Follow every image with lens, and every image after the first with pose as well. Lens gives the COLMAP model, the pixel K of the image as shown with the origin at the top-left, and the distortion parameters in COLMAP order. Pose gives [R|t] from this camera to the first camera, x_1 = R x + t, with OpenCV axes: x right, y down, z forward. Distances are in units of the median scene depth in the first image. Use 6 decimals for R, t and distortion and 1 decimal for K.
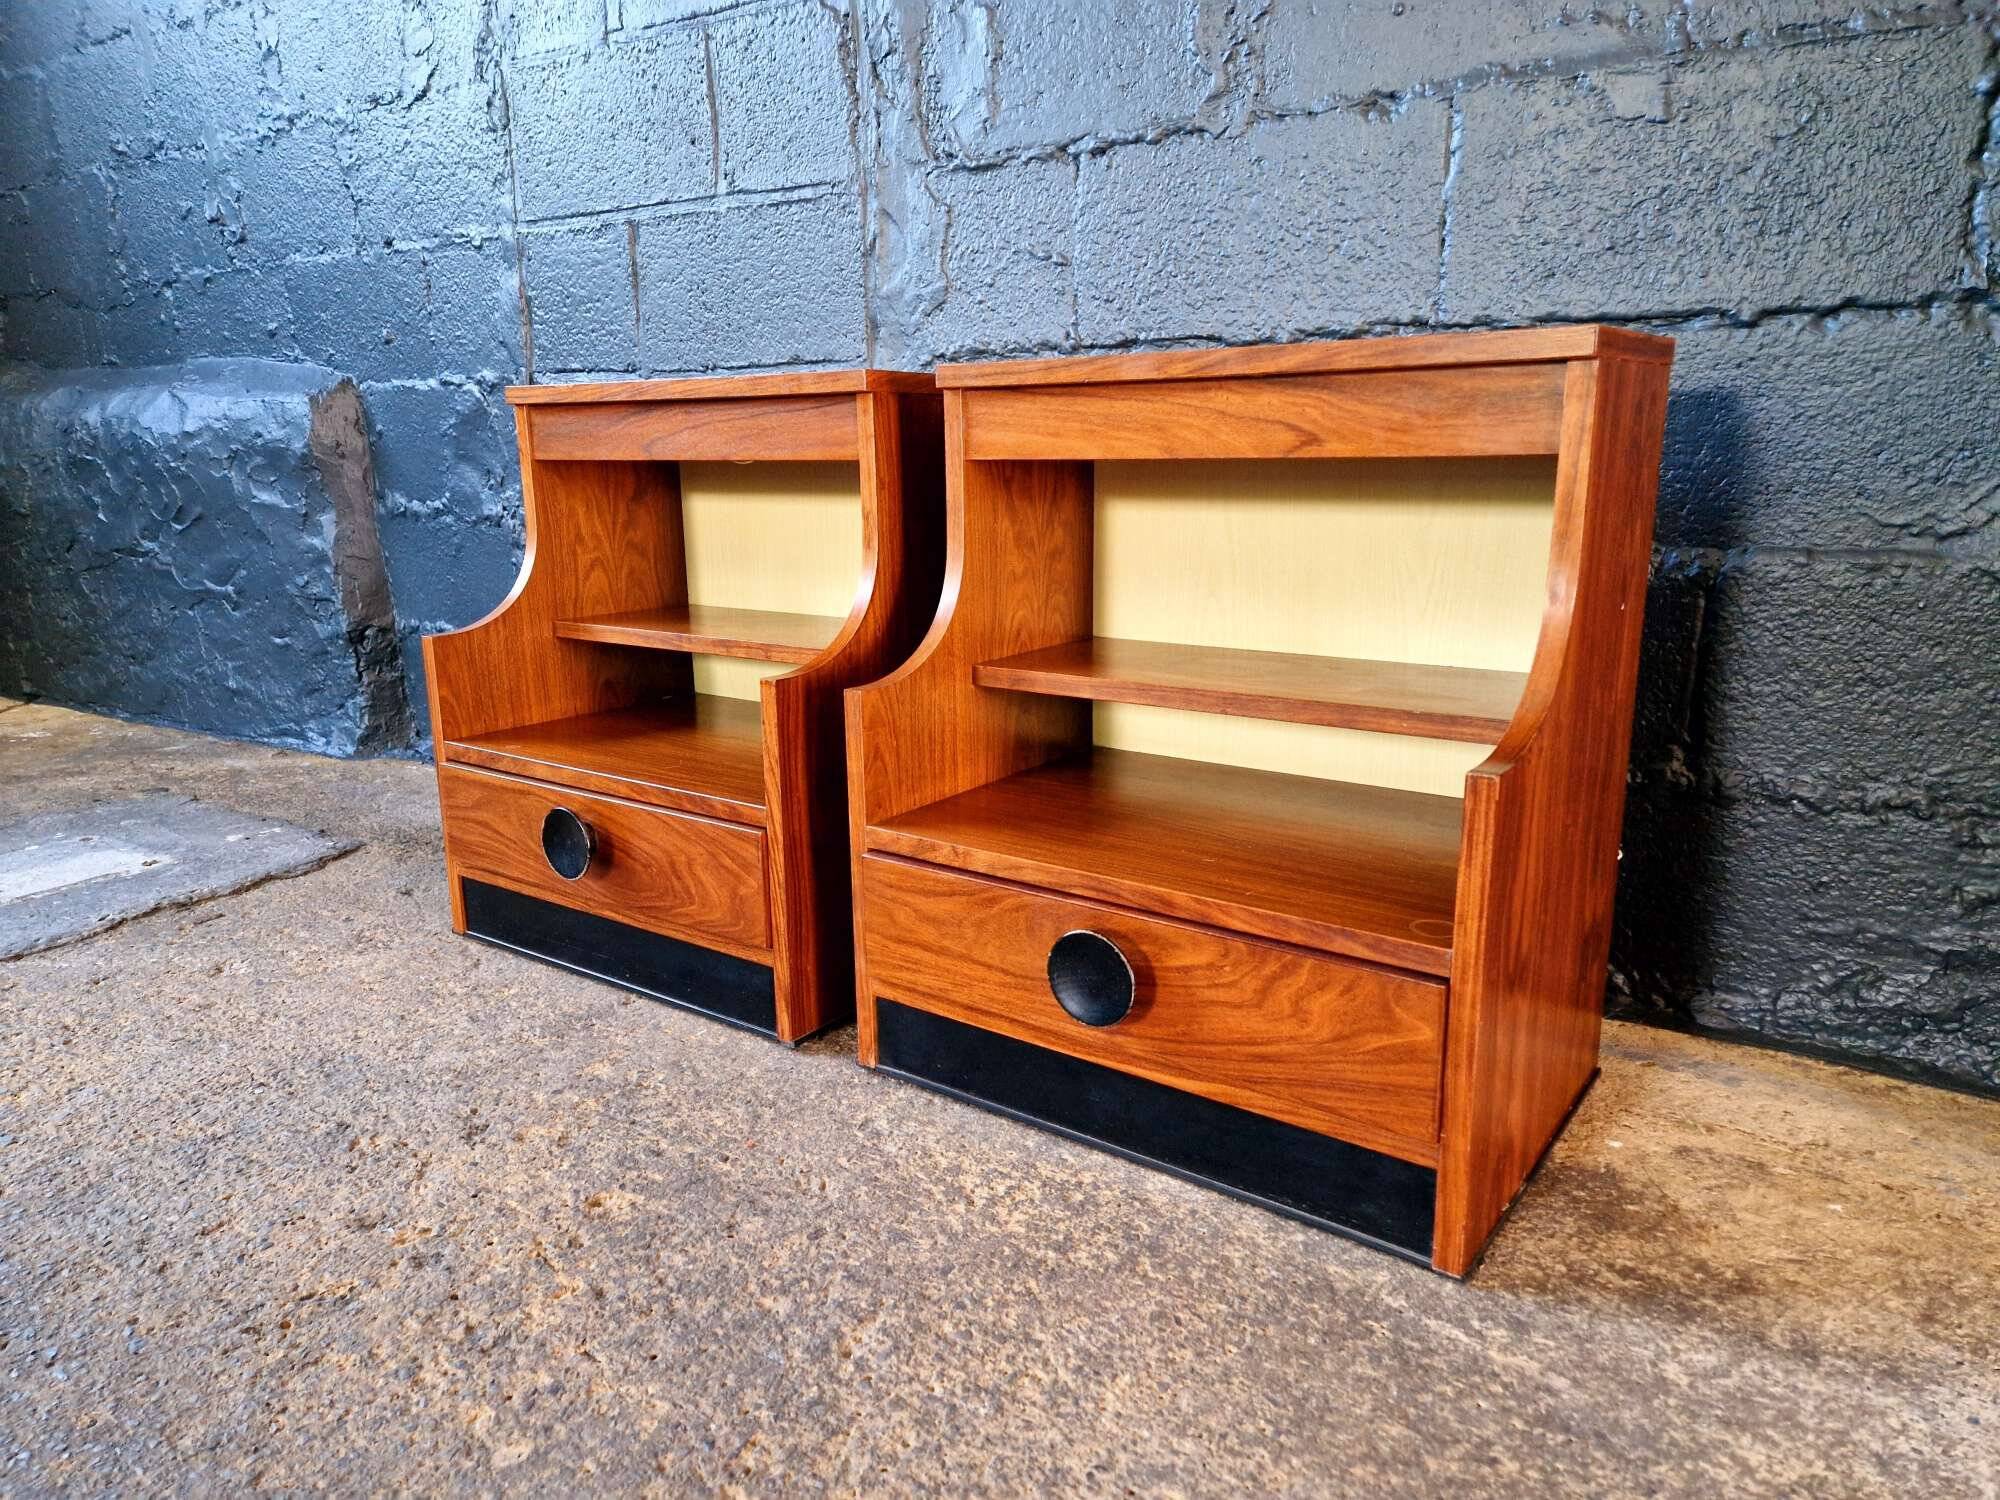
lens RADIAL K [[1336.1, 0, 989.3], [0, 1336.1, 771.7], [0, 0, 1]] dist [0.071379, -0.058523]
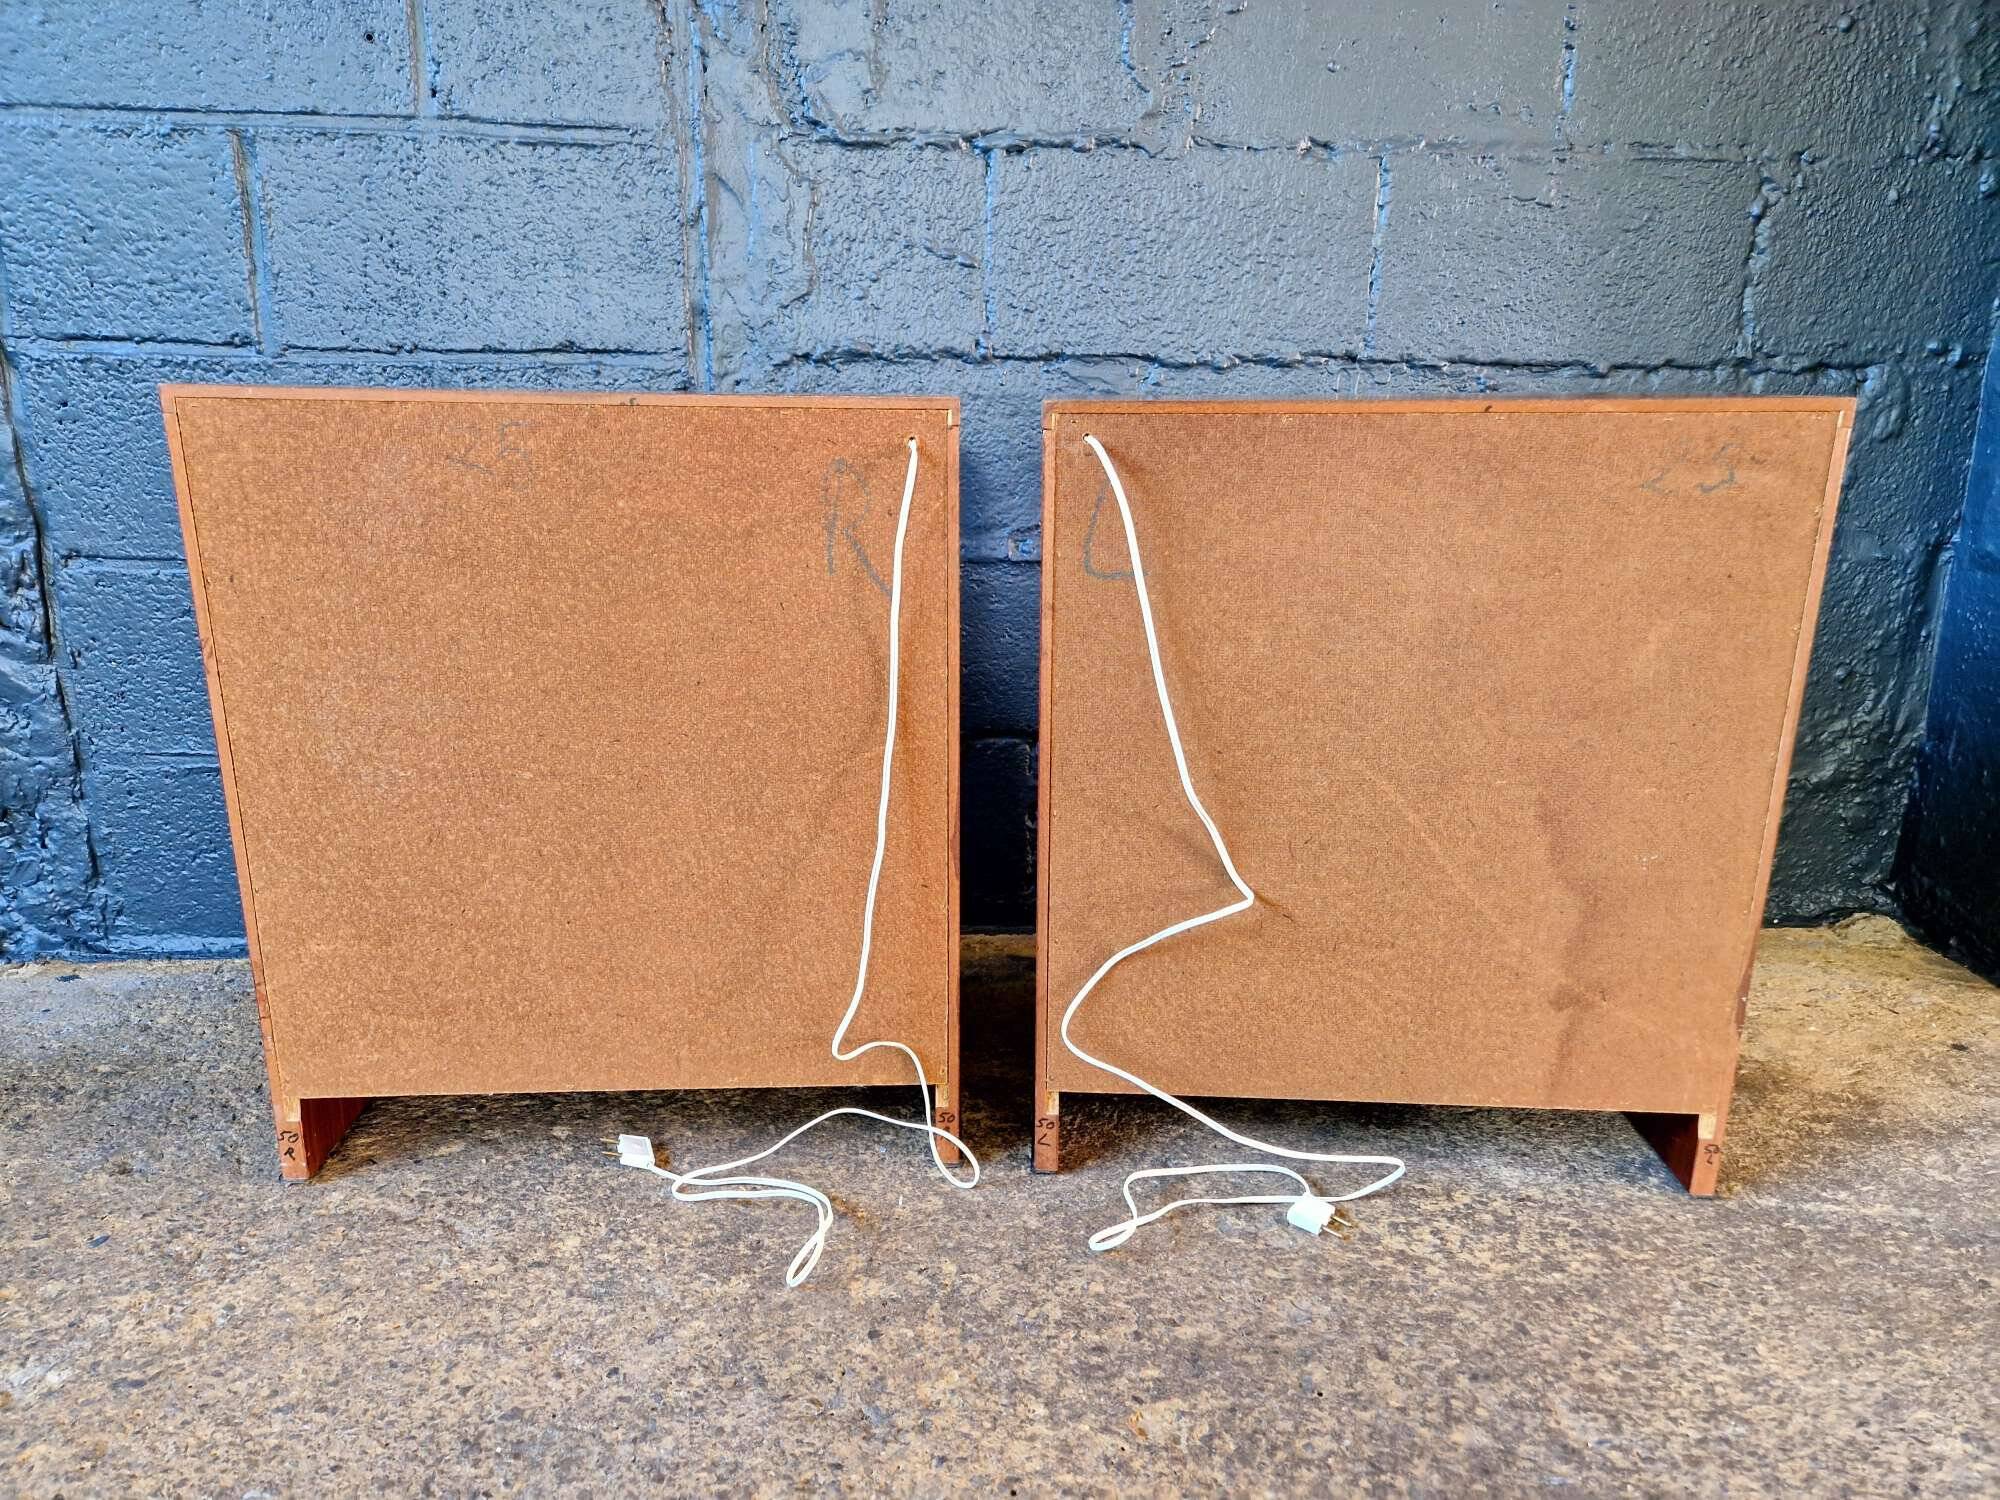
lens RADIAL K [[1336.1, 0, 993.3], [0, 1336.1, 774.4], [0, 0, 1]] dist [0.071379, -0.058523]
pose [[0.777780, -0.155411, 0.609021, -0.680518], [0.134721, 0.987651, 0.079979, -0.130600], [-0.613929, 0.019842, 0.789112, 0.336436]]
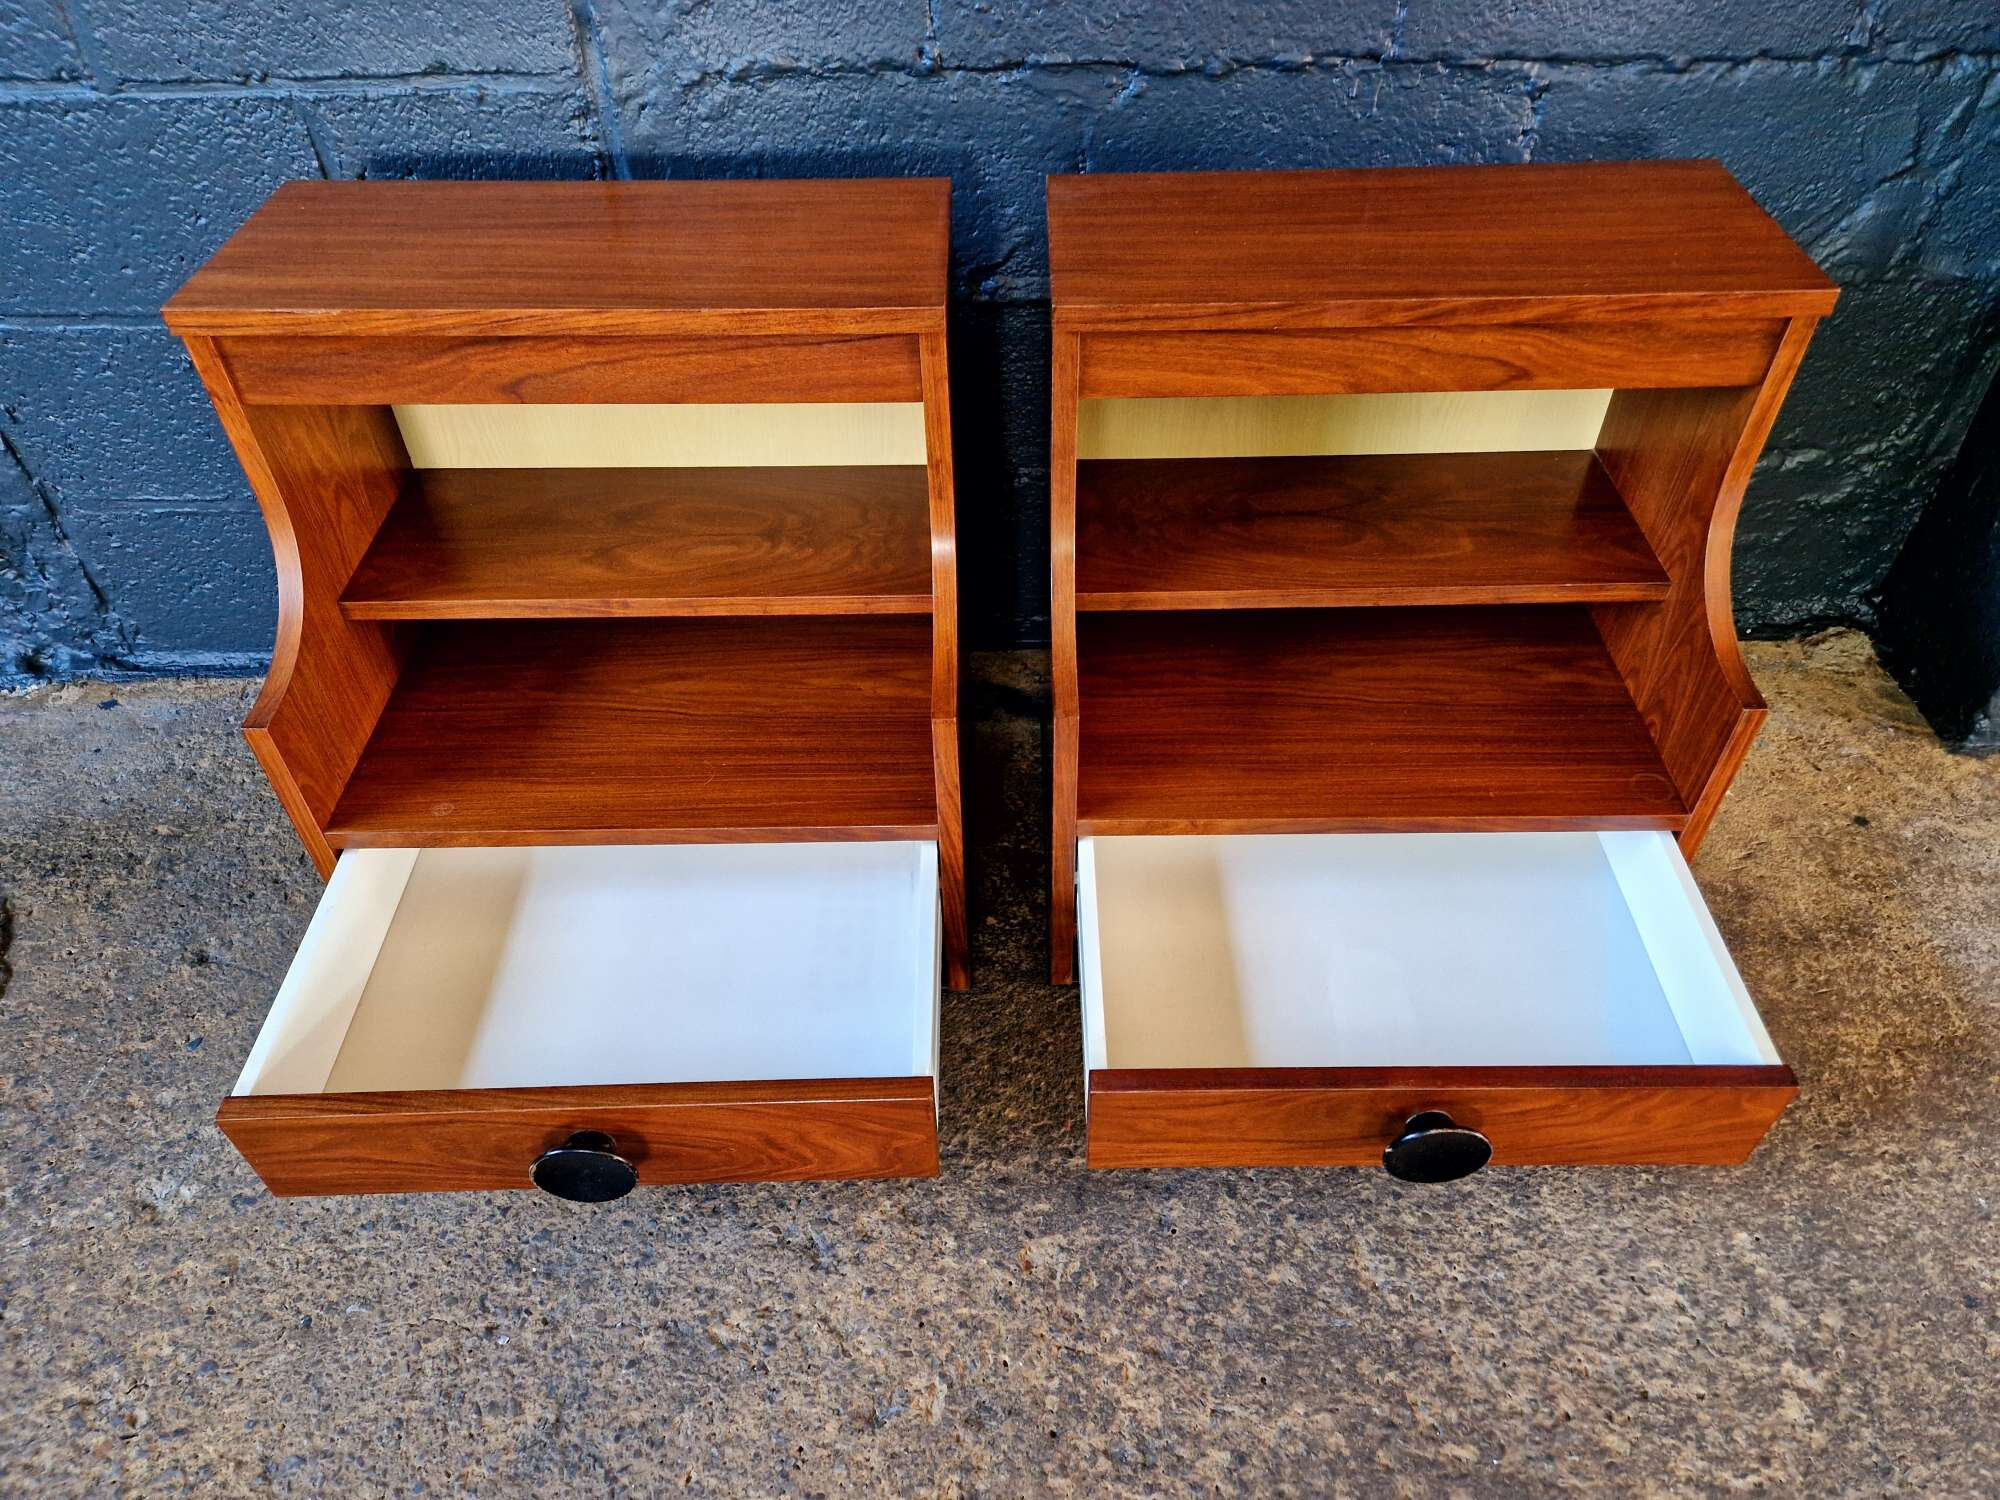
lens RADIAL K [[1336.1, 0, 1011.1], [0, 1336.1, 757.1], [0, 0, 1]] dist [0.071379, -0.058523]
pose [[0.800916, -0.409002, 0.437323, -0.509657], [0.143038, 0.839902, 0.523550, -0.482692], [-0.581441, -0.356765, 0.731194, 0.320520]]
